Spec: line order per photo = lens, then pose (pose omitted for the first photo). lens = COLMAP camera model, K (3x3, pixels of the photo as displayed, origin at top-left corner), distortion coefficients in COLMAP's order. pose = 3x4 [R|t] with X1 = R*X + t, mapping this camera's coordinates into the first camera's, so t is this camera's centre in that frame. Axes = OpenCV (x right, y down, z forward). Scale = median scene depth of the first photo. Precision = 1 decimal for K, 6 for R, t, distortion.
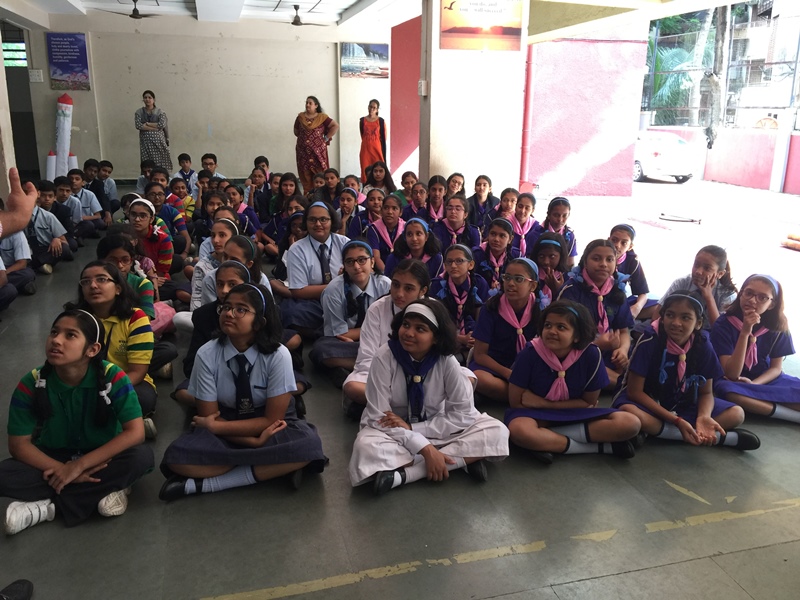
lens RADIAL K [[665.6, 0, 403.1], [0, 665.6, 298.3], [0, 0, 1]] dist [0.073952, -0.118484]
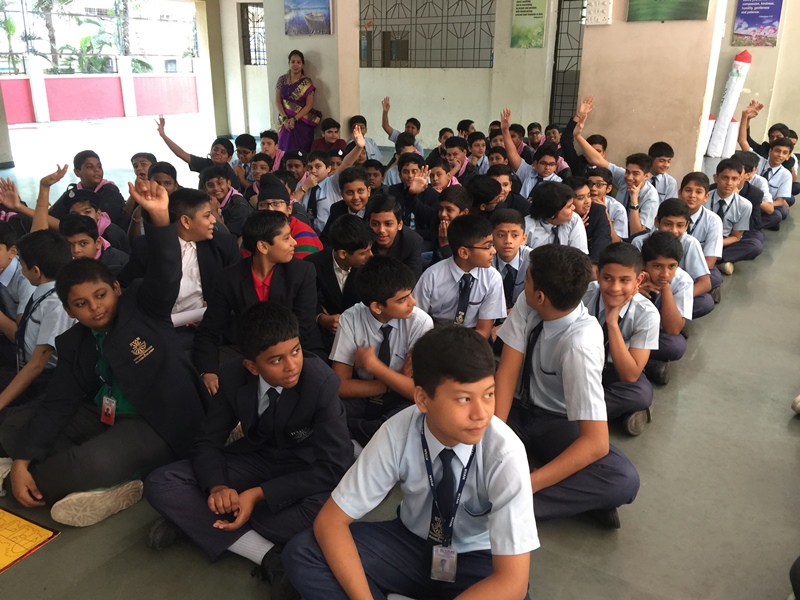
lens RADIAL K [[665.6, 0, 396.7], [0, 665.6, 302.7], [0, 0, 1]] dist [0.073952, -0.118484]
pose [[0.666698, 0.245932, -0.703585, -0.108864], [-0.204282, 0.968139, 0.144832, -0.019438], [0.716786, 0.047170, 0.695695, 0.079718]]
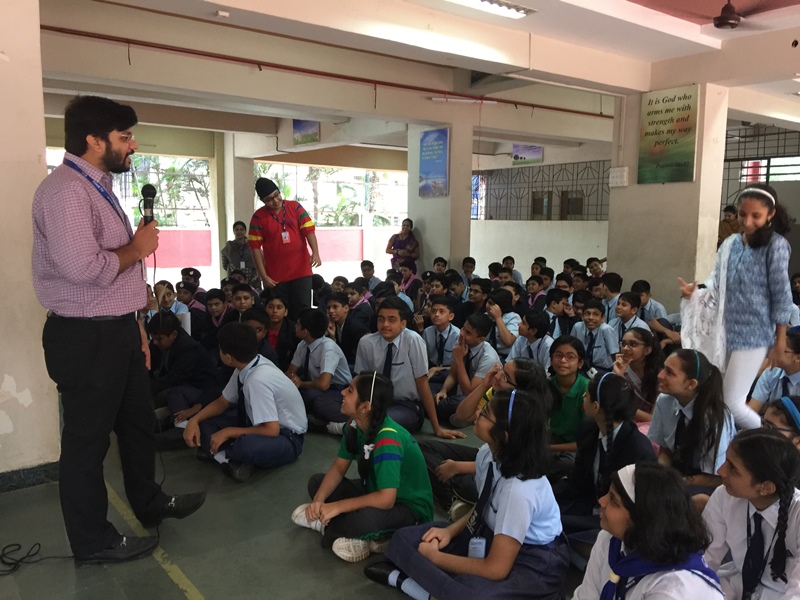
lens RADIAL K [[665.6, 0, 398.1], [0, 665.6, 297.7], [0, 0, 1]] dist [0.073952, -0.118484]
pose [[0.360998, 0.104460, -0.926697, 0.116611], [-0.258480, 0.965982, 0.008197, -0.025242], [0.896029, 0.236574, 0.375719, 0.119322]]
